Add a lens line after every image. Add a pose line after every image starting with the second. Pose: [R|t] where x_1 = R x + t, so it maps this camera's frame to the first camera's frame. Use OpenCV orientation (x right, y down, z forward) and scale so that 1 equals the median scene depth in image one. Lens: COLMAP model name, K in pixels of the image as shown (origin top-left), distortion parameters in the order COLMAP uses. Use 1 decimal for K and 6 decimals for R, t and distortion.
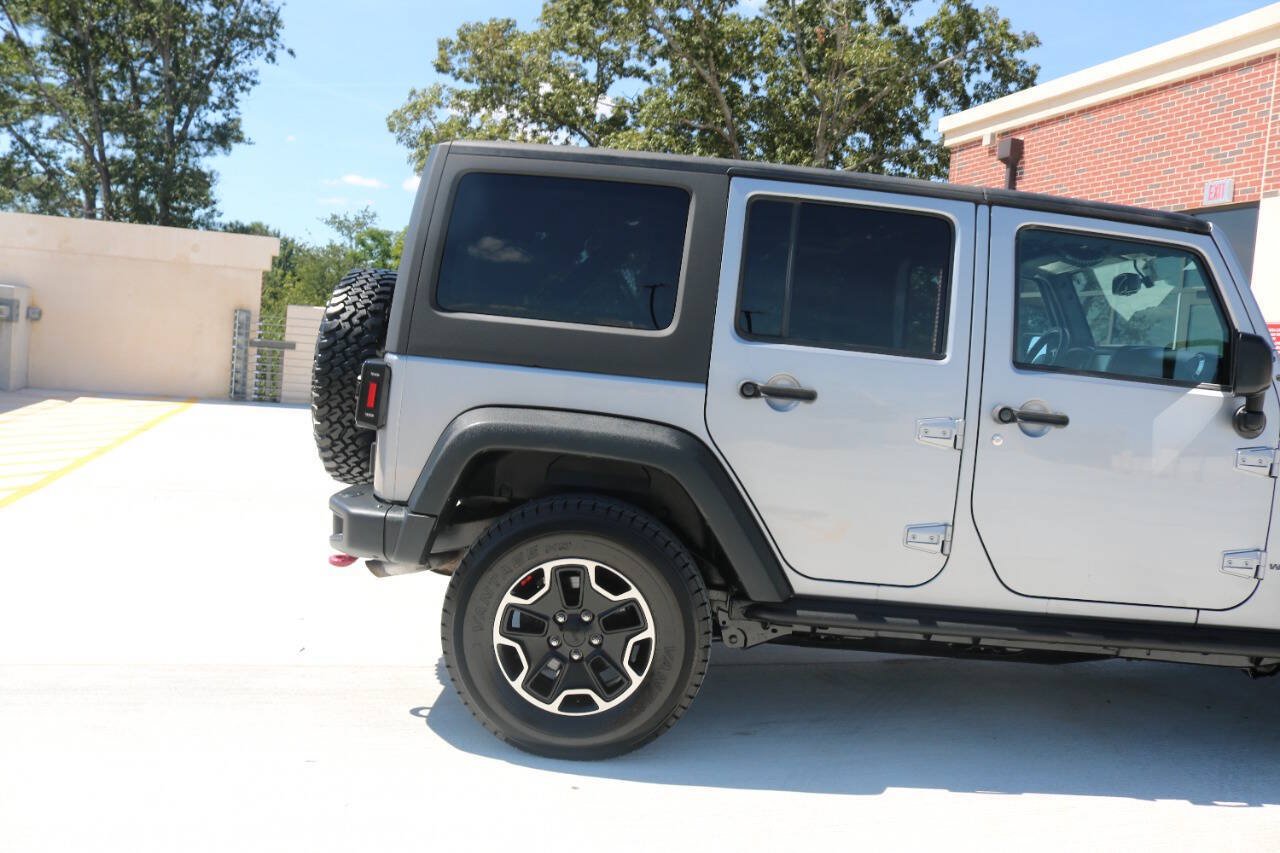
lens RADIAL K [[1052.2, 0, 642.5], [0, 1052.2, 423.3], [0, 0, 1]] dist [-0.151043, 0.127123]
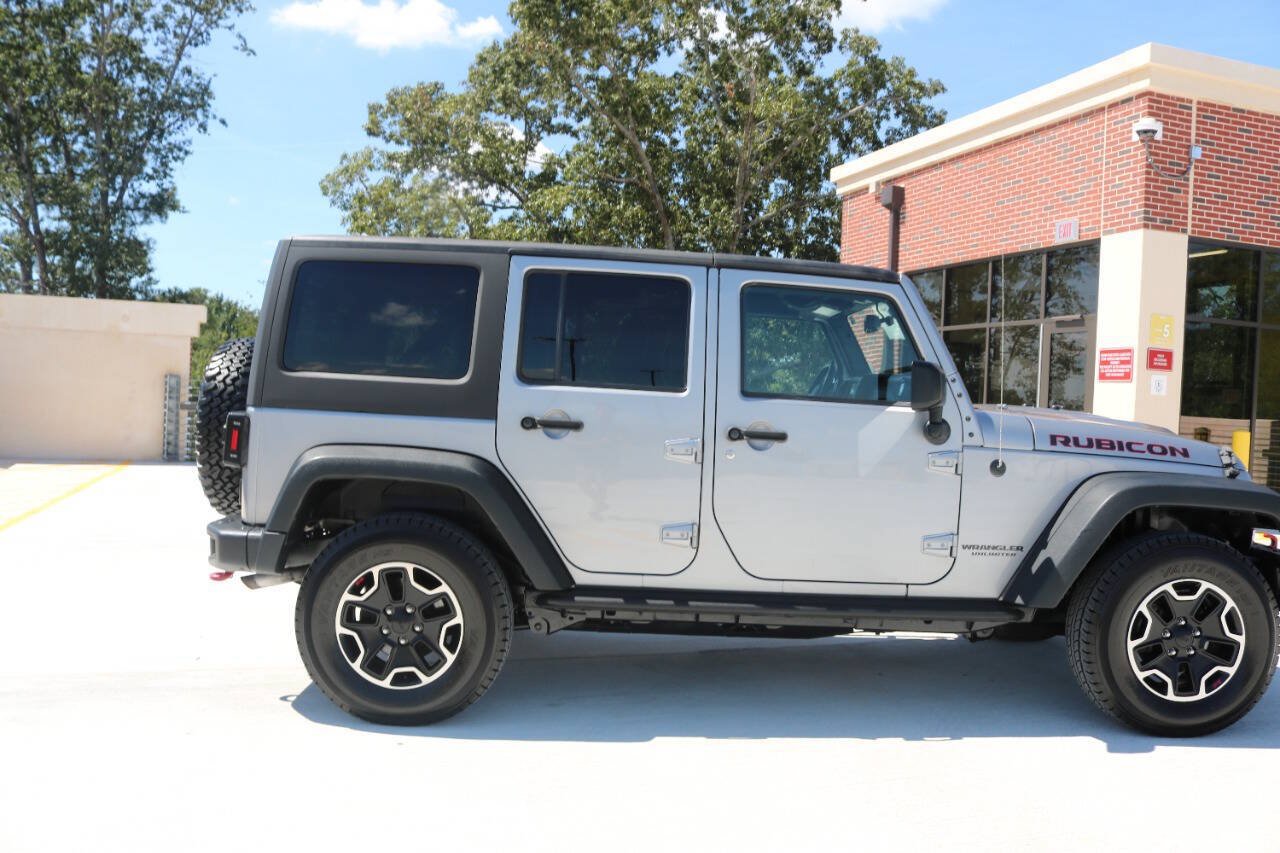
lens RADIAL K [[1052.2, 0, 641.4], [0, 1052.2, 429.4], [0, 0, 1]] dist [-0.151043, 0.127123]
pose [[0.998190, -0.042010, 0.043032, 0.153990], [0.043692, 0.998287, -0.038908, 0.026092], [-0.041323, 0.040717, 0.998316, -0.228740]]
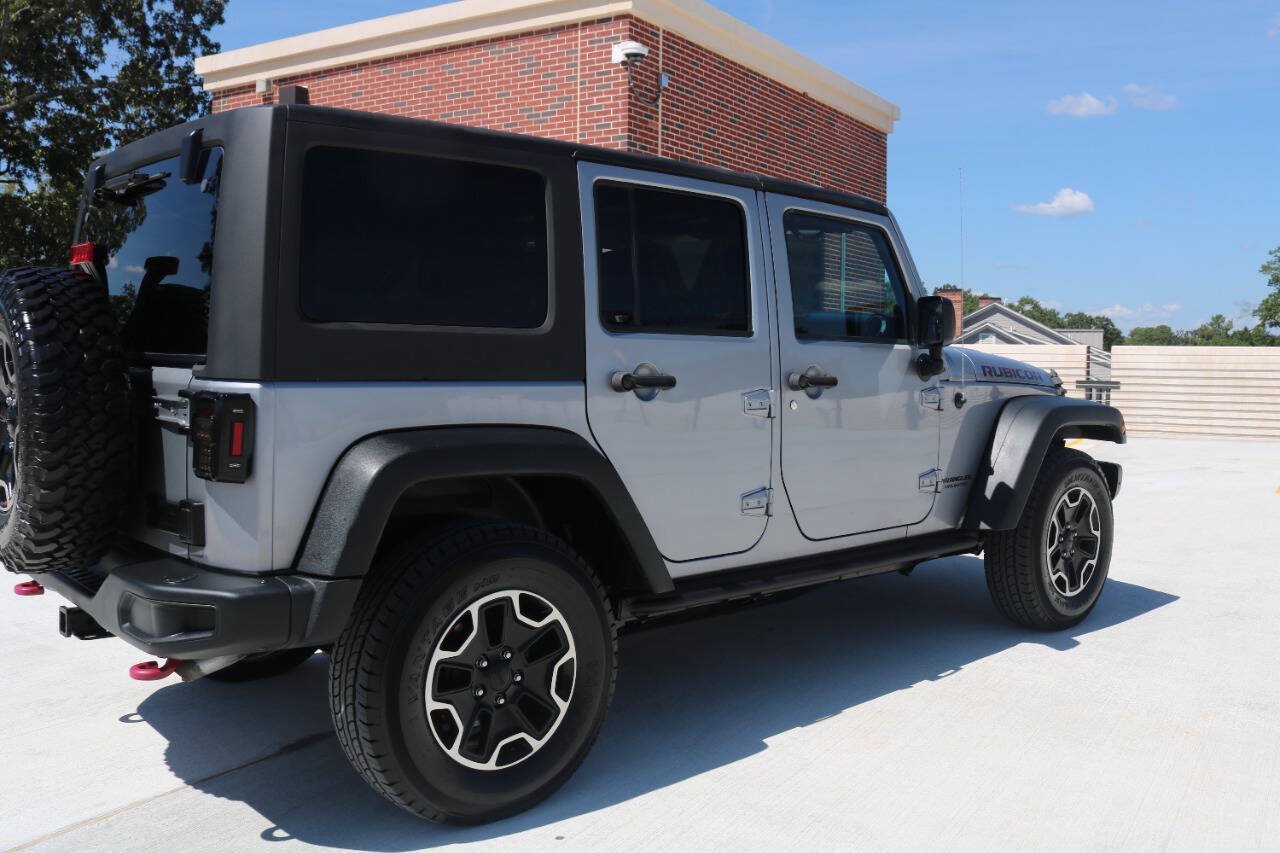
lens RADIAL K [[1171.9, 0, 640.0], [0, 1171.9, 417.1], [0, 0, 1]] dist [-0.093253, 0.000000]
pose [[0.733592, -0.118710, 0.669142, -0.524762], [0.105945, 0.992564, 0.059938, -0.053880], [-0.671281, 0.026922, 0.740714, 0.156149]]
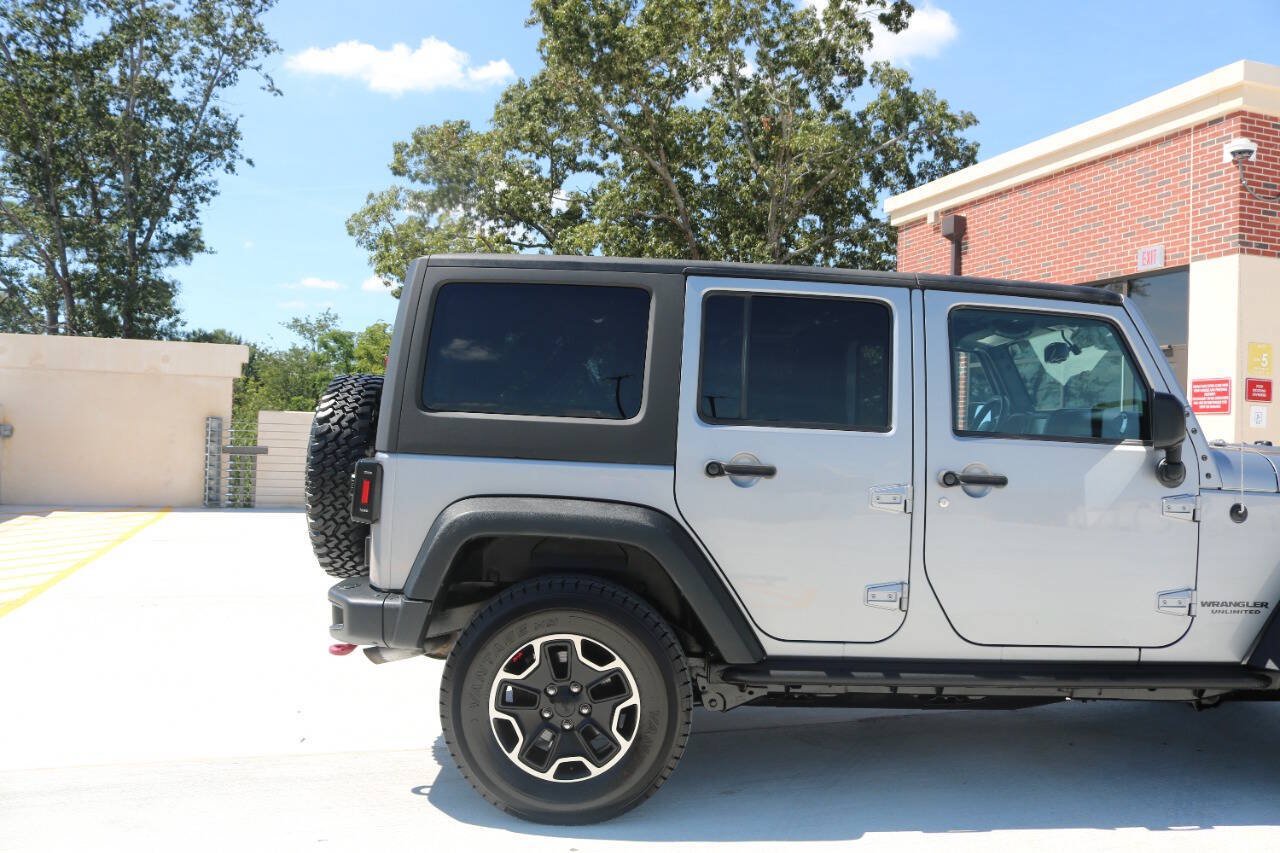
lens RADIAL K [[1052.2, 0, 644.8], [0, 1052.2, 431.8], [0, 0, 1]] dist [-0.151043, 0.127123]
pose [[0.998086, -0.051029, 0.034928, -0.005417], [0.053497, 0.995837, -0.073803, 0.005114], [-0.031017, 0.075530, 0.996661, -0.074390]]
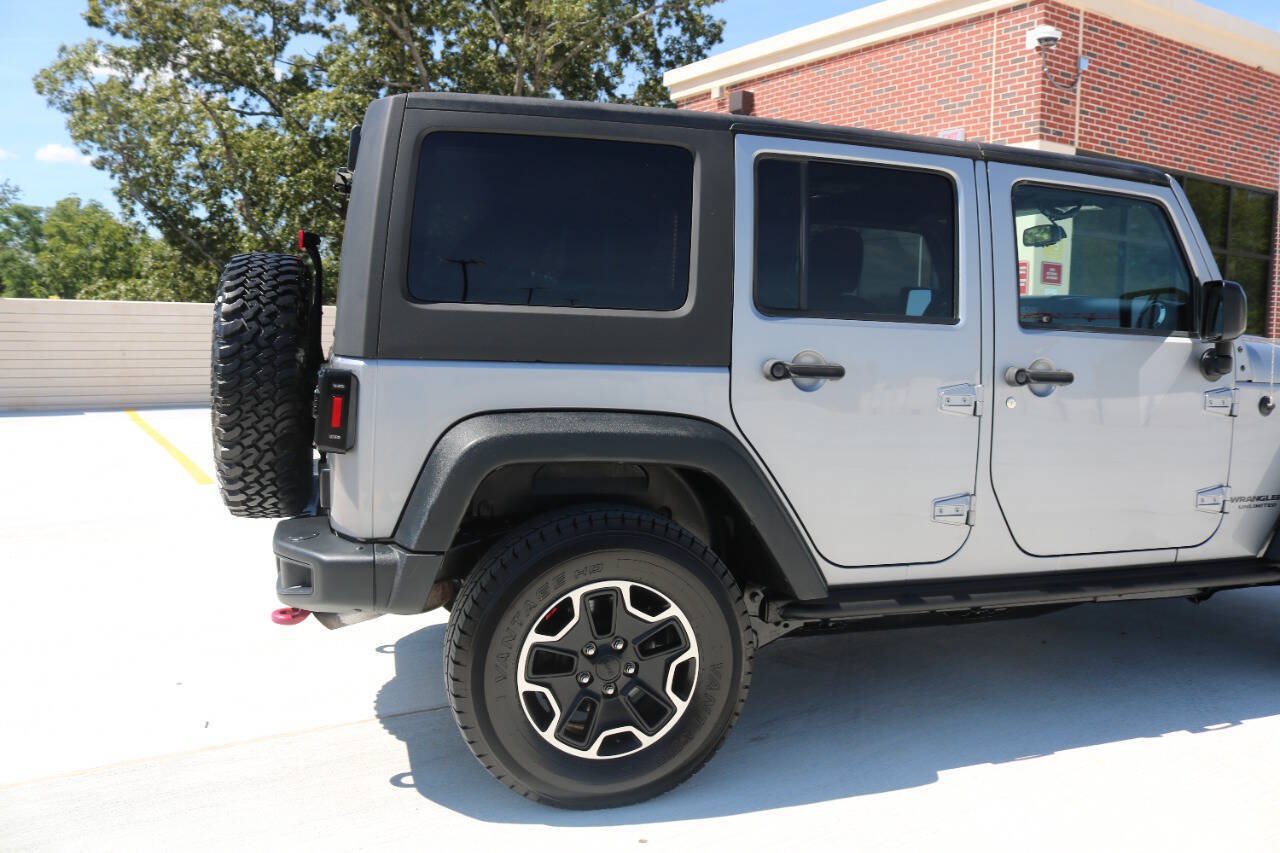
lens RADIAL K [[1052.2, 0, 641.5], [0, 1052.2, 421.7], [0, 0, 1]] dist [-0.151043, 0.127123]
pose [[0.953713, -0.089425, 0.287113, -0.230769], [0.078639, 0.995703, 0.048904, -0.035043], [-0.290252, -0.024062, 0.956648, 0.142604]]
